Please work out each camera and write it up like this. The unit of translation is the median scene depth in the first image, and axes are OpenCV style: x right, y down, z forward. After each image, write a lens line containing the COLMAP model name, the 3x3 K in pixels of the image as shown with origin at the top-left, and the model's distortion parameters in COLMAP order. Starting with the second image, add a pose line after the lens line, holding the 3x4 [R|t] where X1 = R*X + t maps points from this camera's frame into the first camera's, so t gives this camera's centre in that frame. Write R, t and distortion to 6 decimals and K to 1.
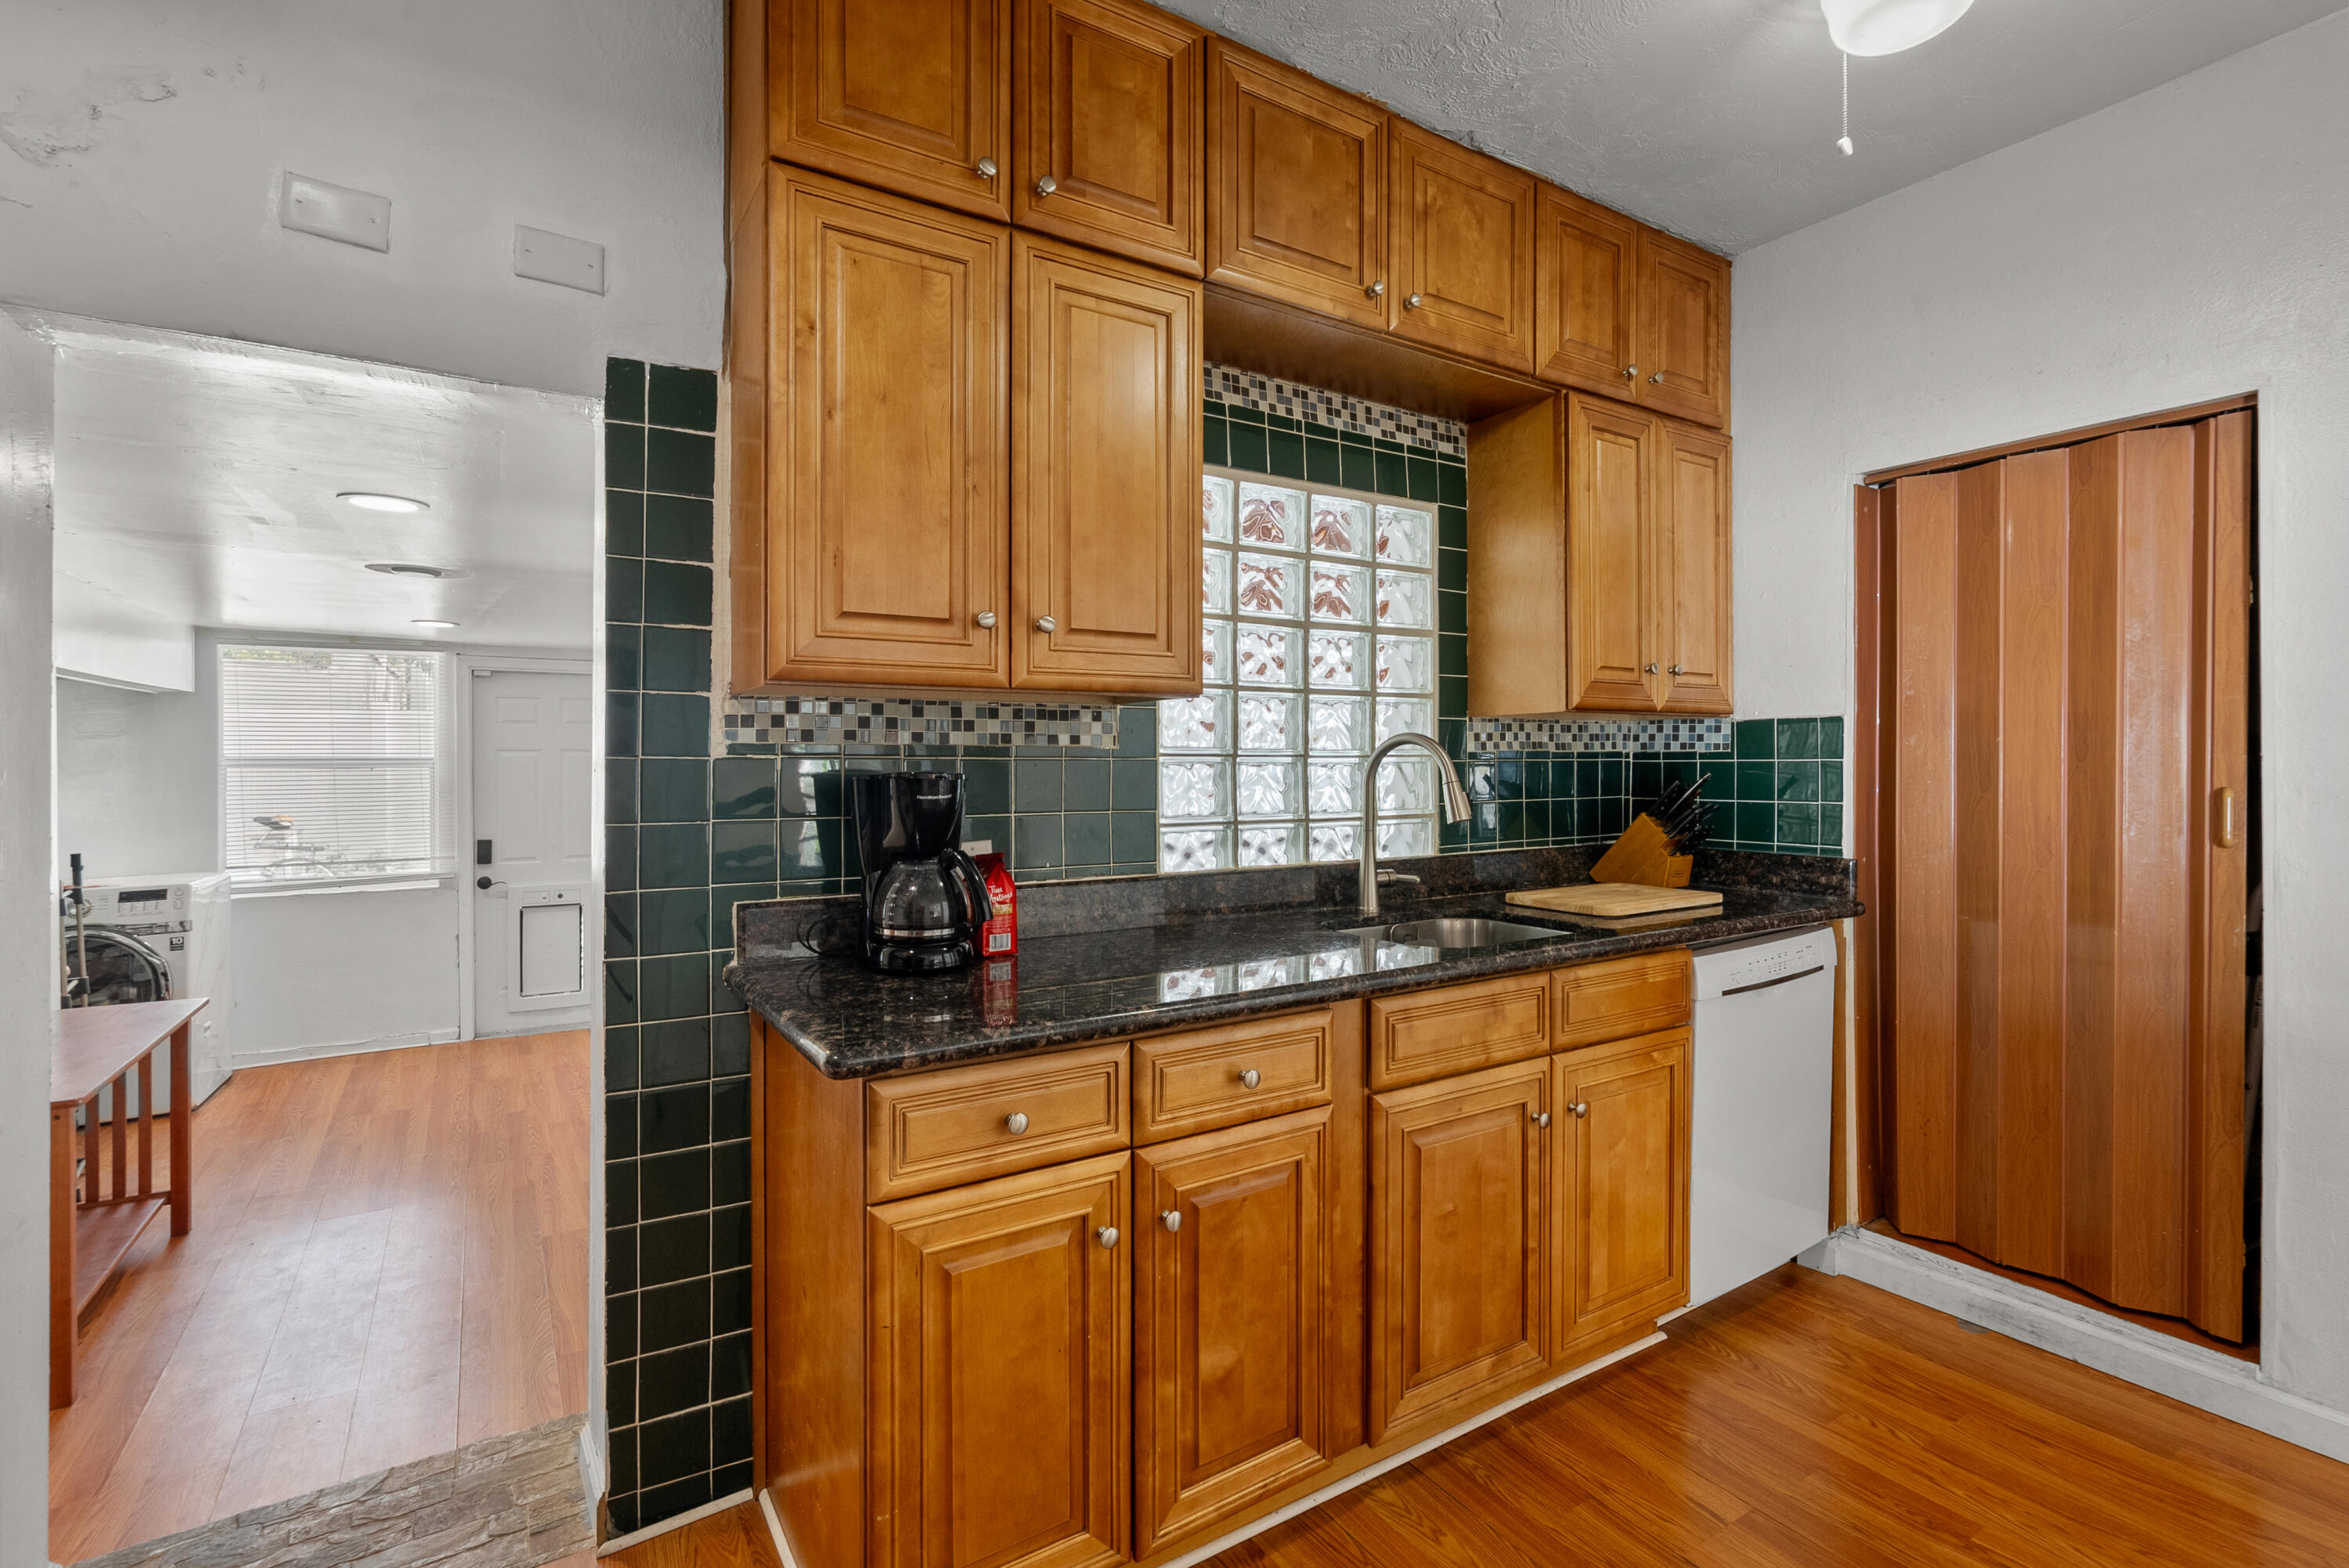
lens RADIAL K [[1057.5, 0, 1177.1], [0, 1057.5, 773.6], [0, 0, 1]] dist [-0.001855, 0.000768]
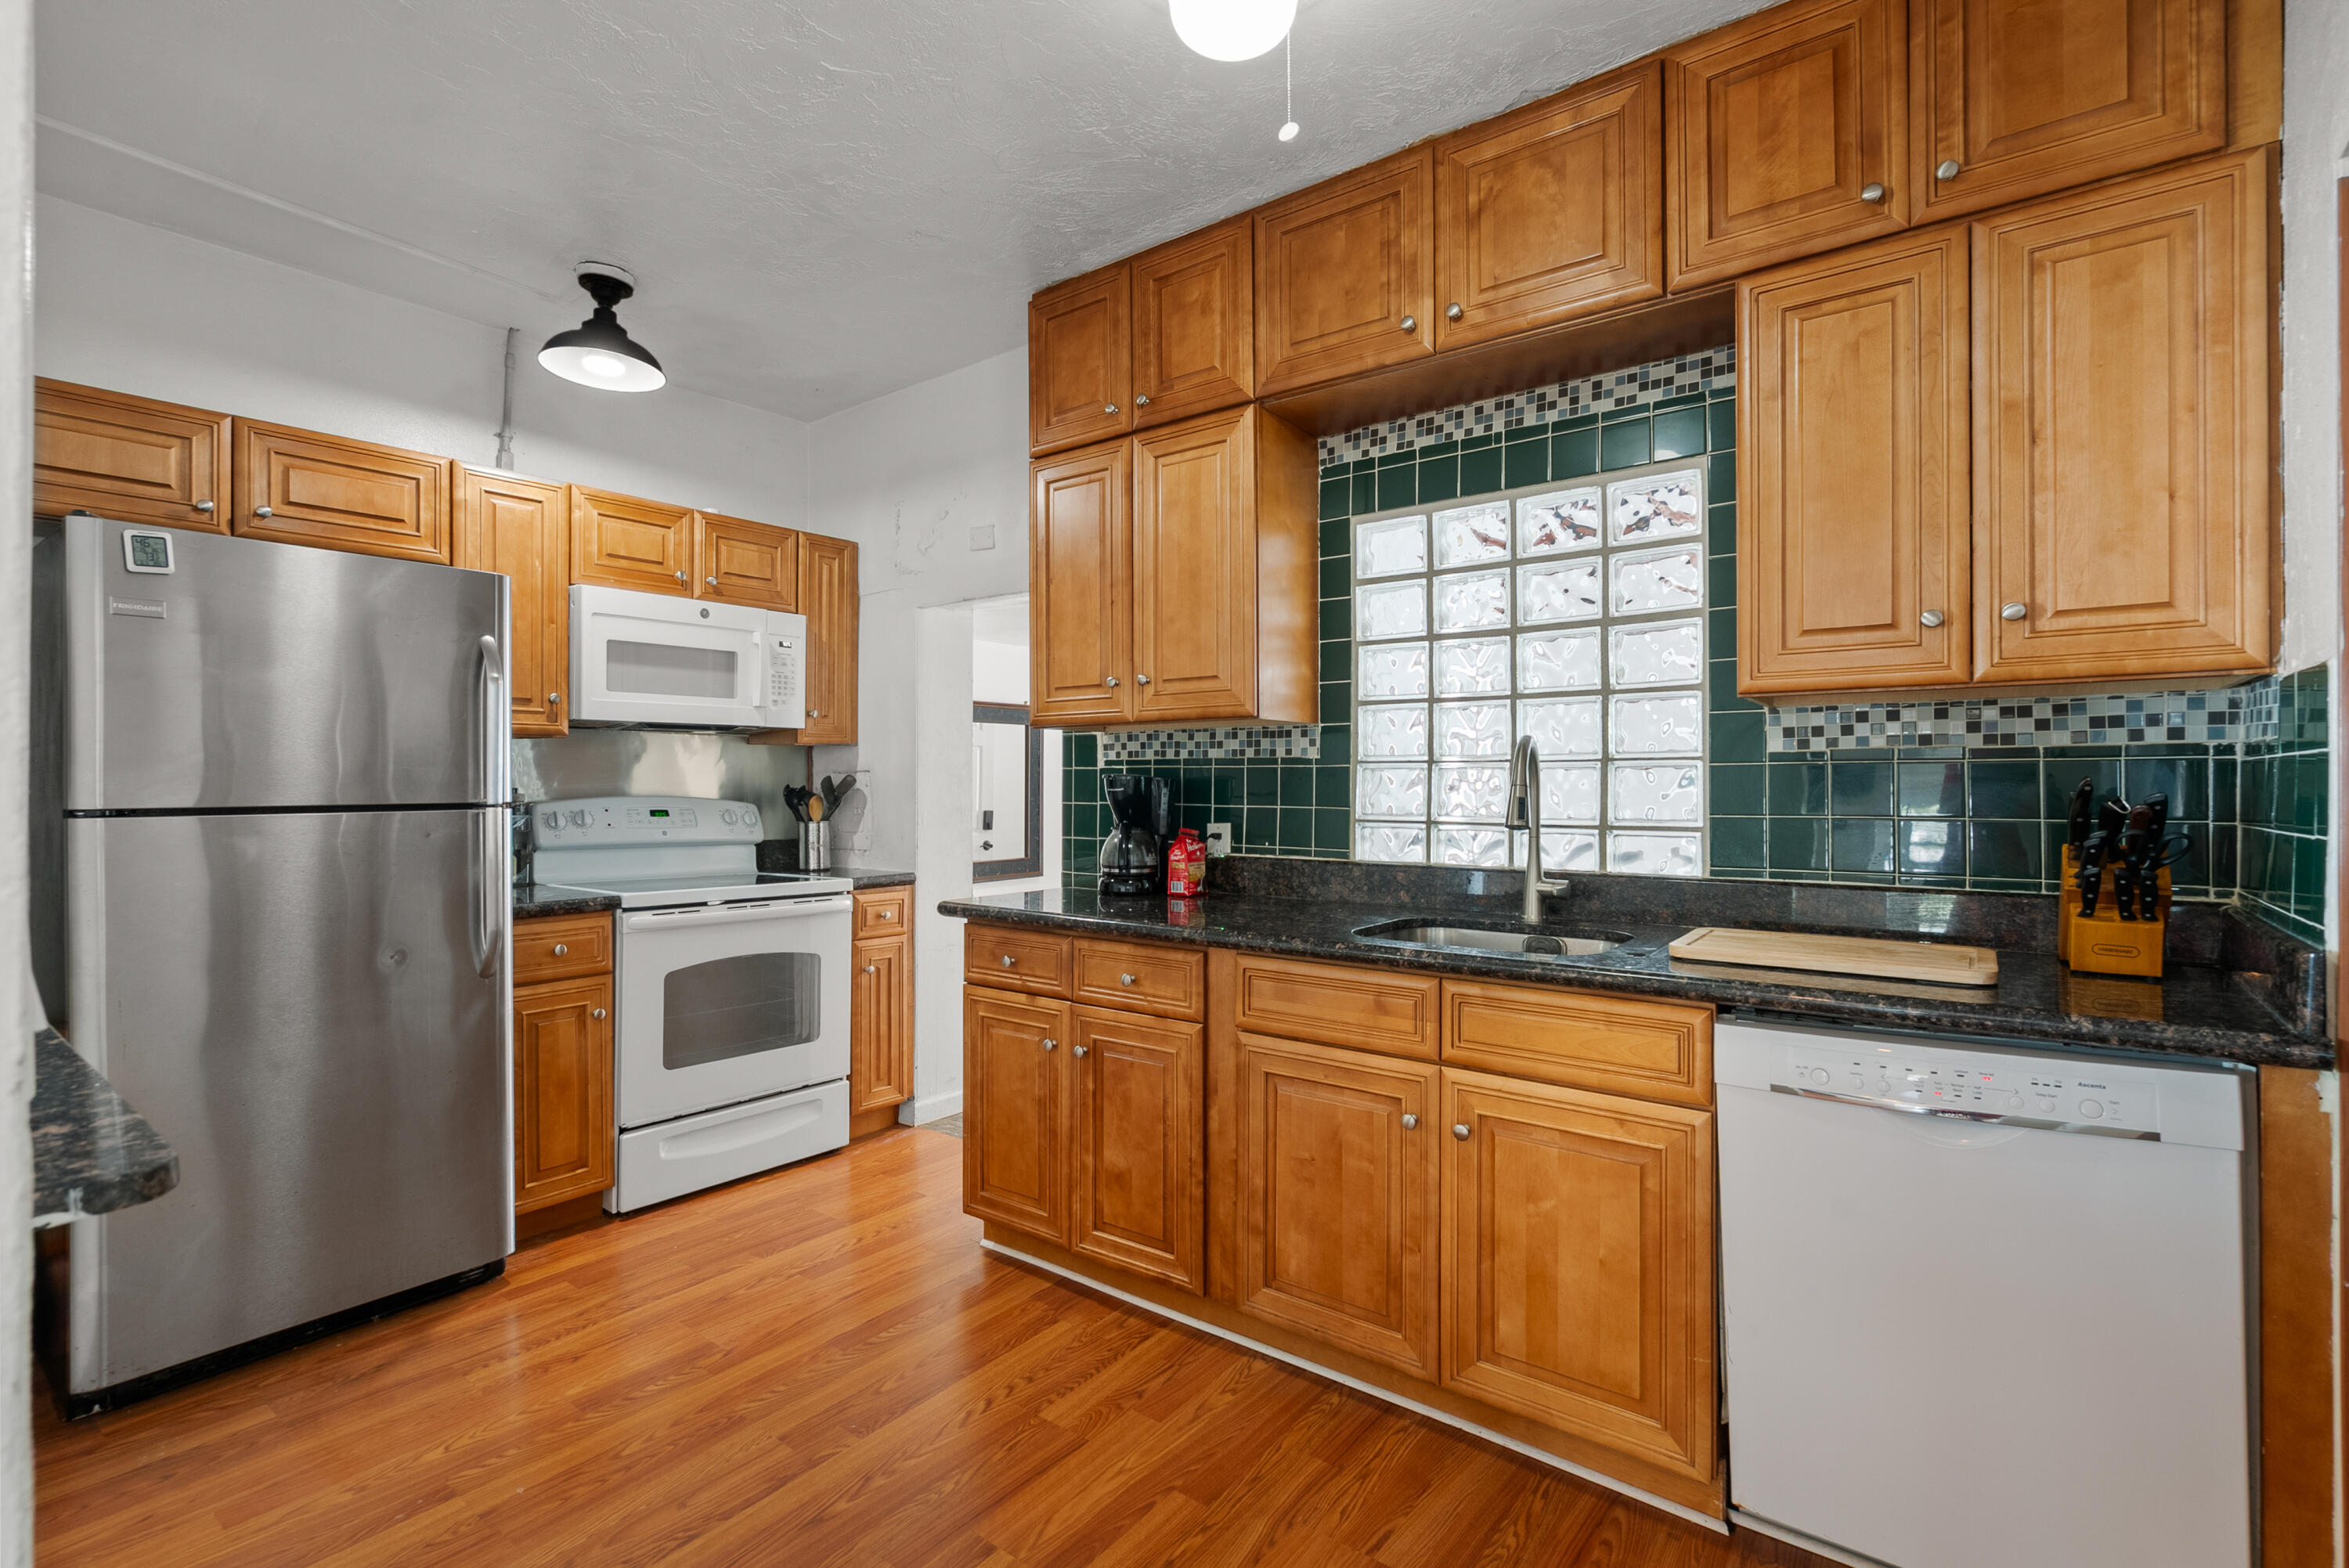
lens RADIAL K [[1073.3, 0, 1174.5], [0, 1073.3, 784.0], [0, 0, 1]] dist [-0.003470, -0.000334]
pose [[0.346793, 0.003497, -0.937935, 1.134565], [-0.009652, 0.999953, 0.000160, 0.009687], [0.937892, 0.008998, 0.346810, 0.405074]]
